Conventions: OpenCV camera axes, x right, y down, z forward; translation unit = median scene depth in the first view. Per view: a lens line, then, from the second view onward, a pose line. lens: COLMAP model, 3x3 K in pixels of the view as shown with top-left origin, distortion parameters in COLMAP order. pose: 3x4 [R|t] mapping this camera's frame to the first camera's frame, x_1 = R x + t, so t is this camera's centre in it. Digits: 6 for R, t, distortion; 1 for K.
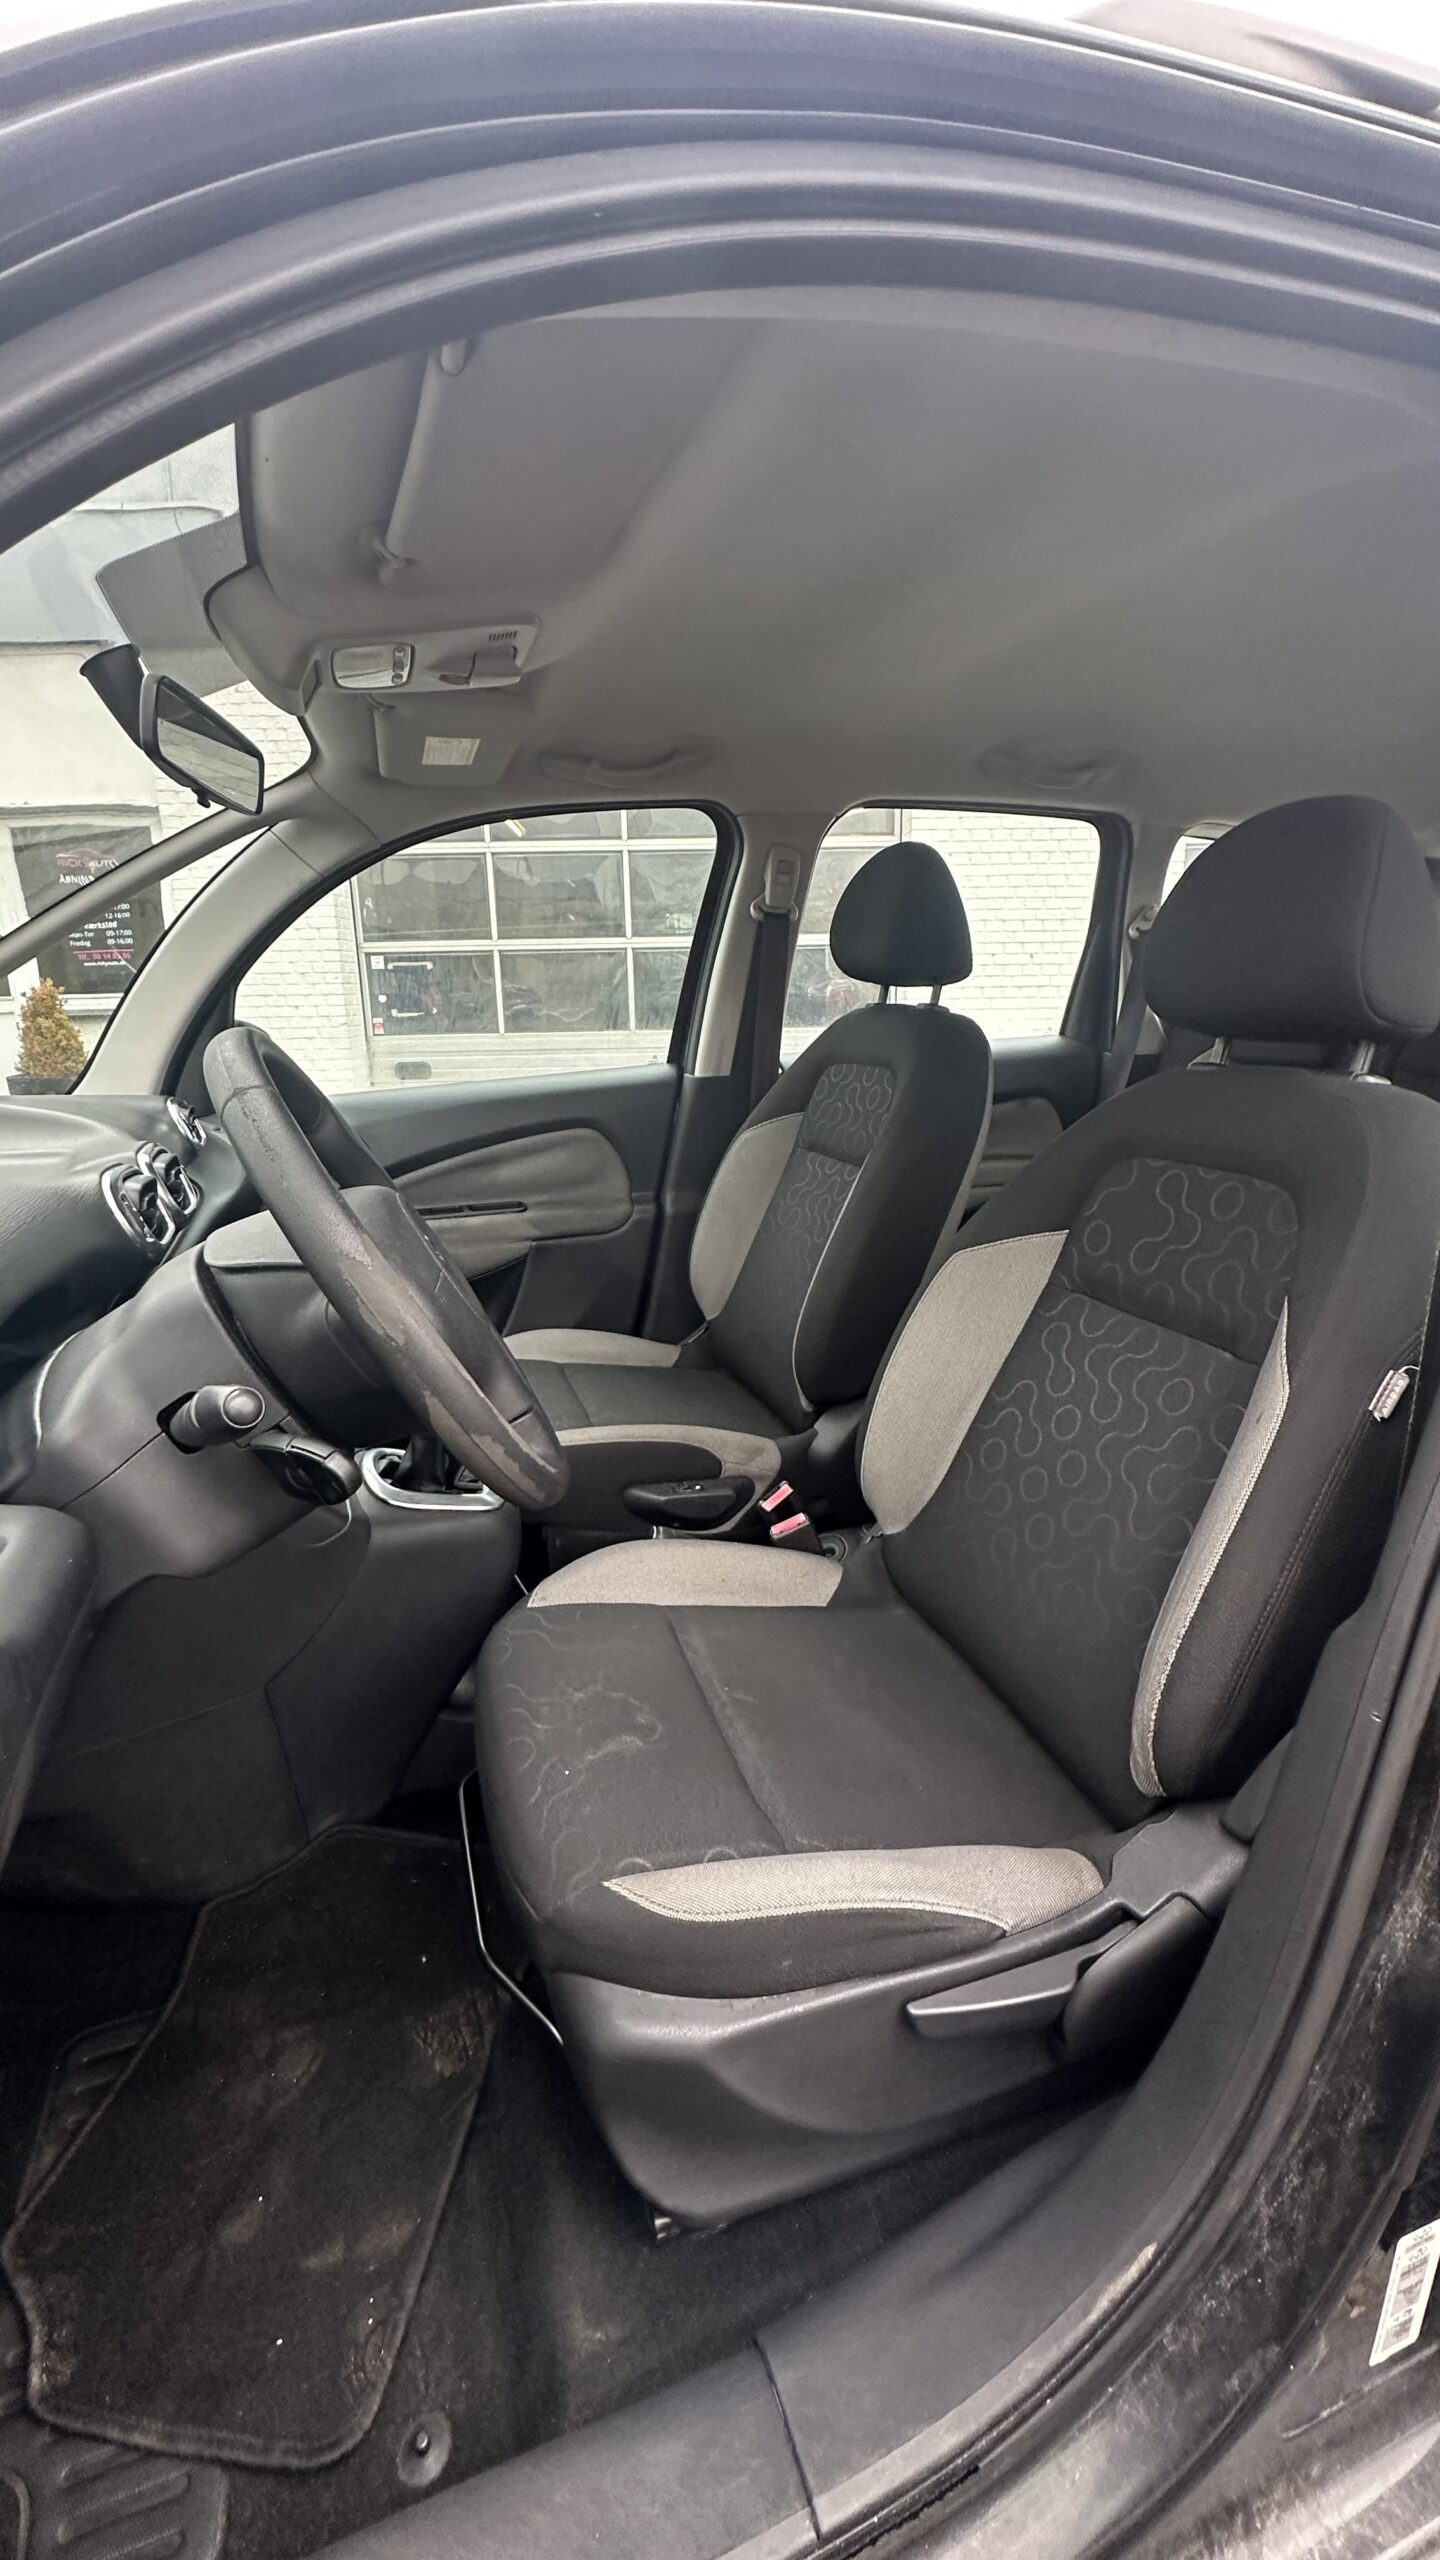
lens RADIAL K [[1010.8, 0, 695.7], [0, 1010.8, 1285.0], [0, 0, 1]] dist [-0.012952, -0.000167]
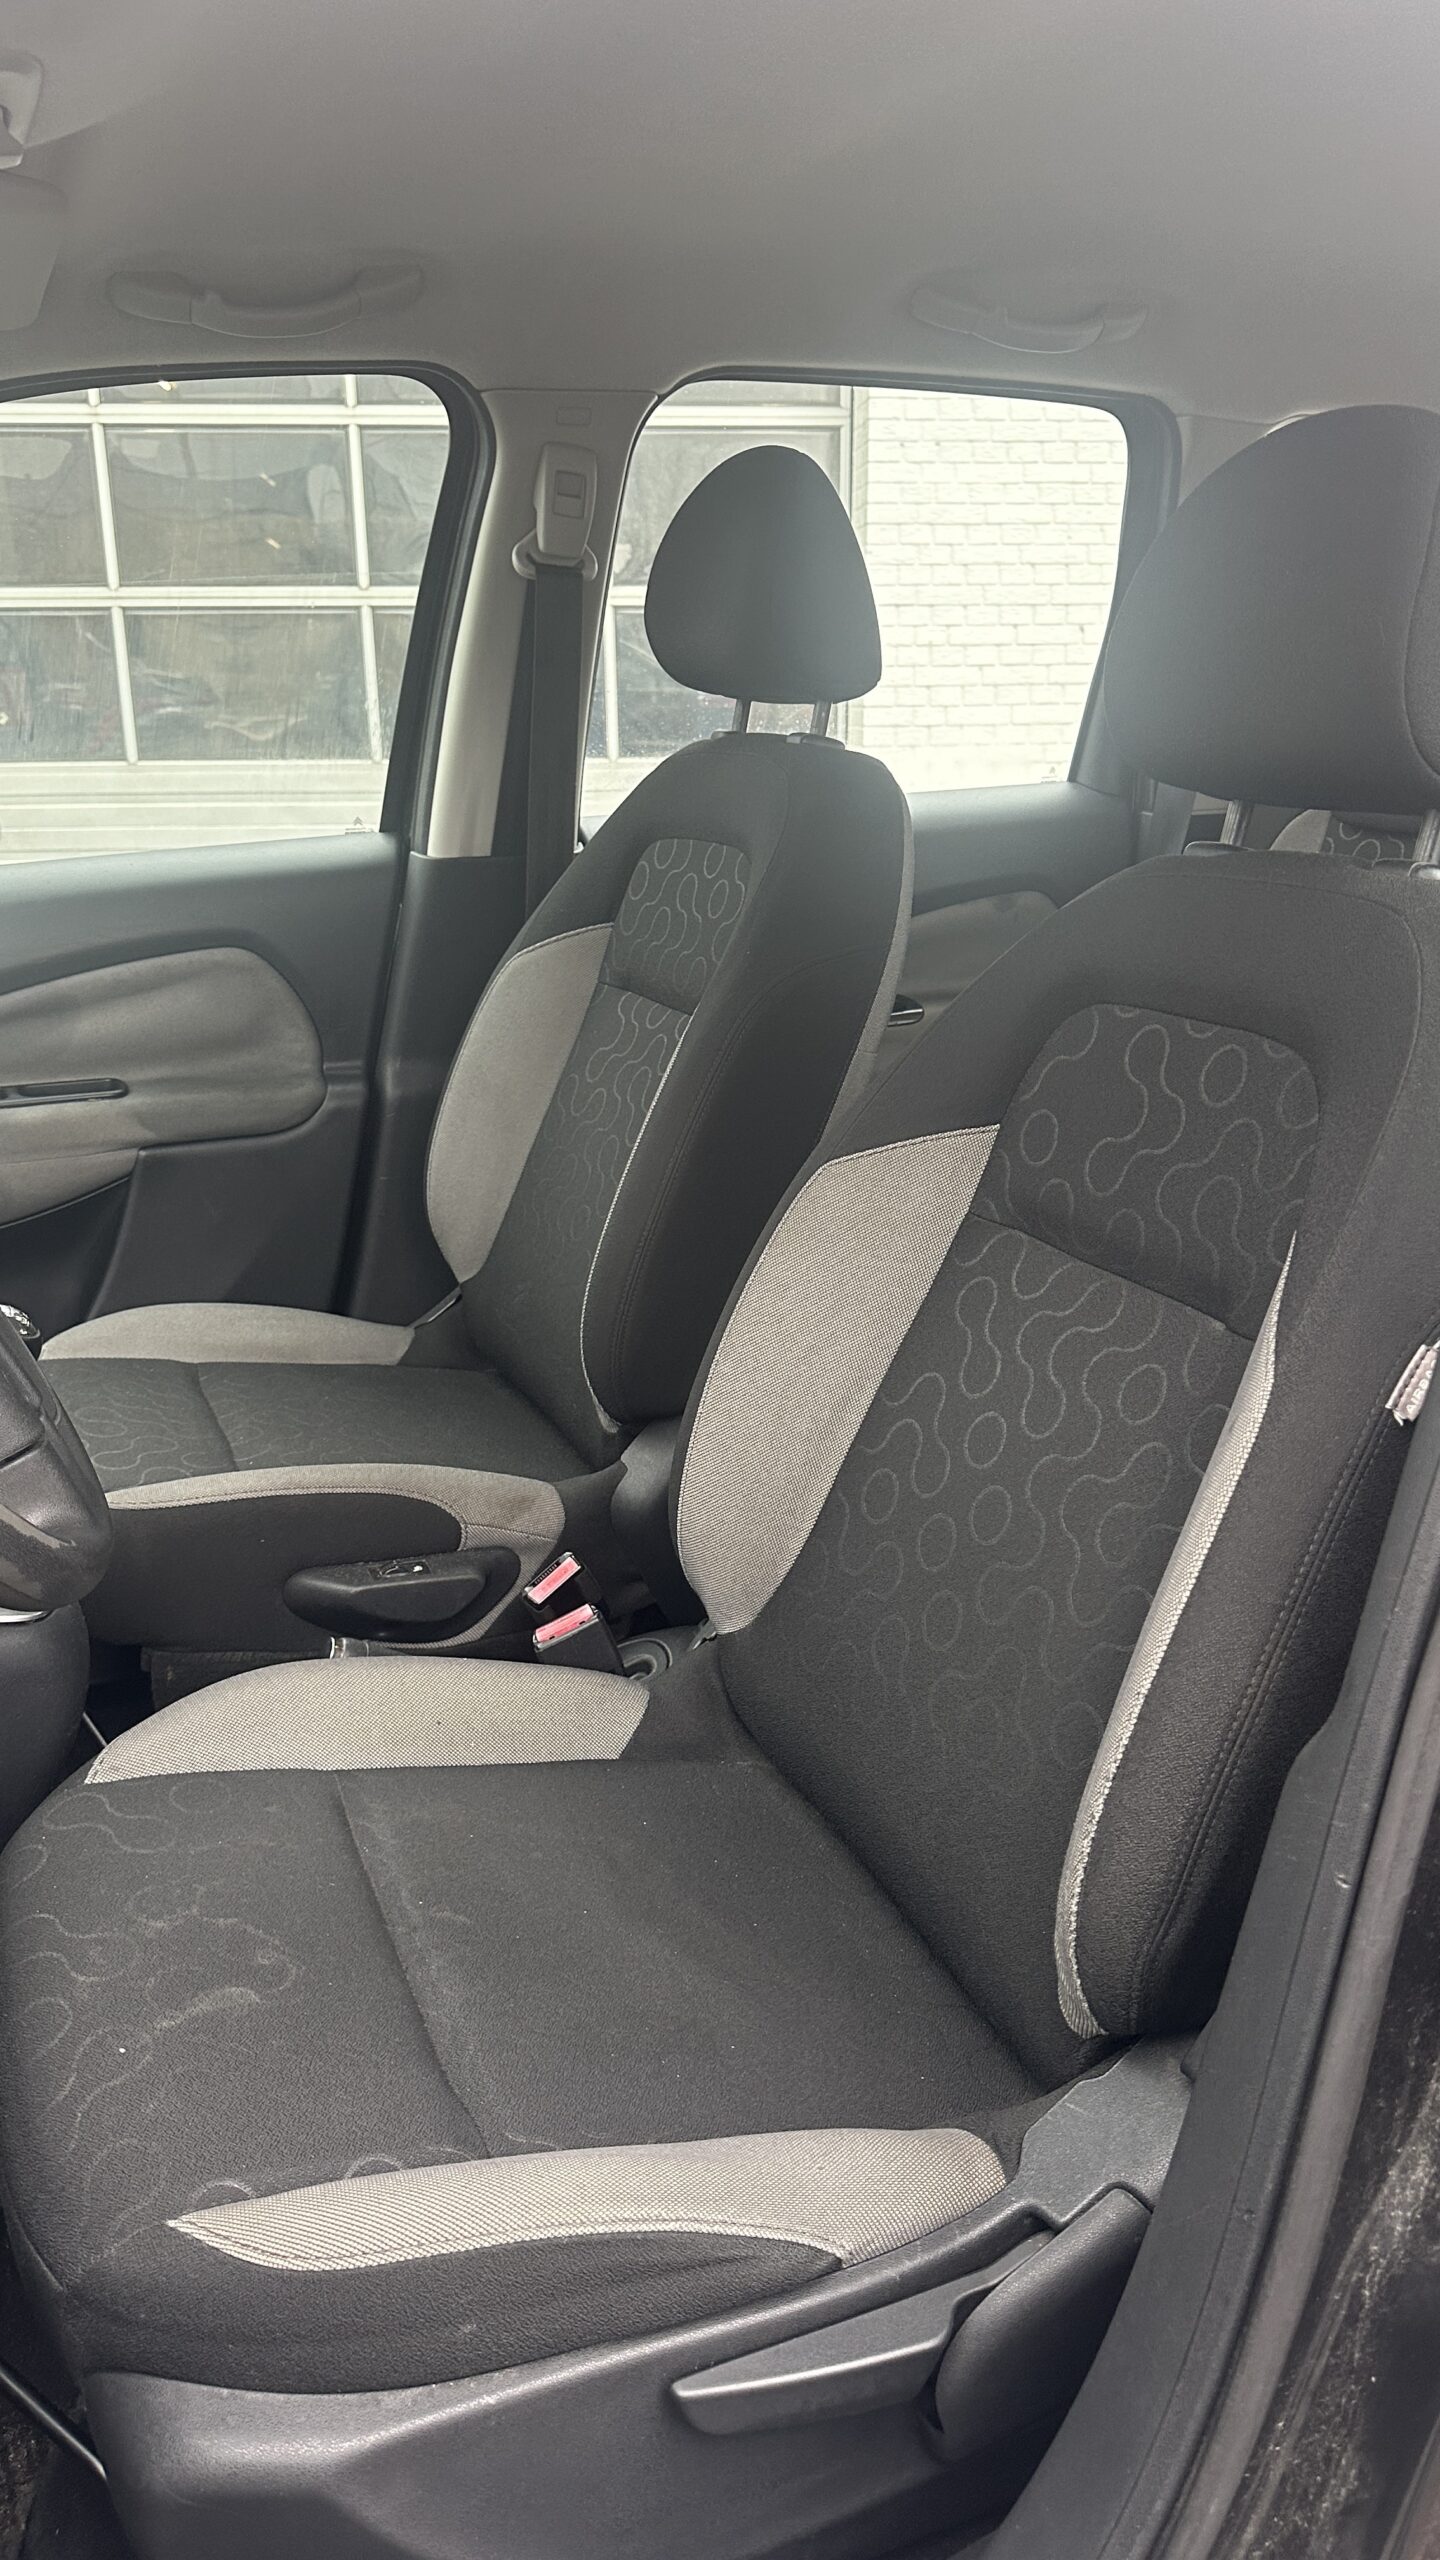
lens RADIAL K [[1807.0, 0, 714.6], [0, 1807.0, 1274.3], [0, 0, 1]] dist [0.062144, -0.094904]
pose [[0.995517, -0.020365, 0.092360, 0.097917], [0.017207, 0.999244, 0.034863, -0.005209], [-0.093000, -0.033117, 0.995115, -0.069043]]
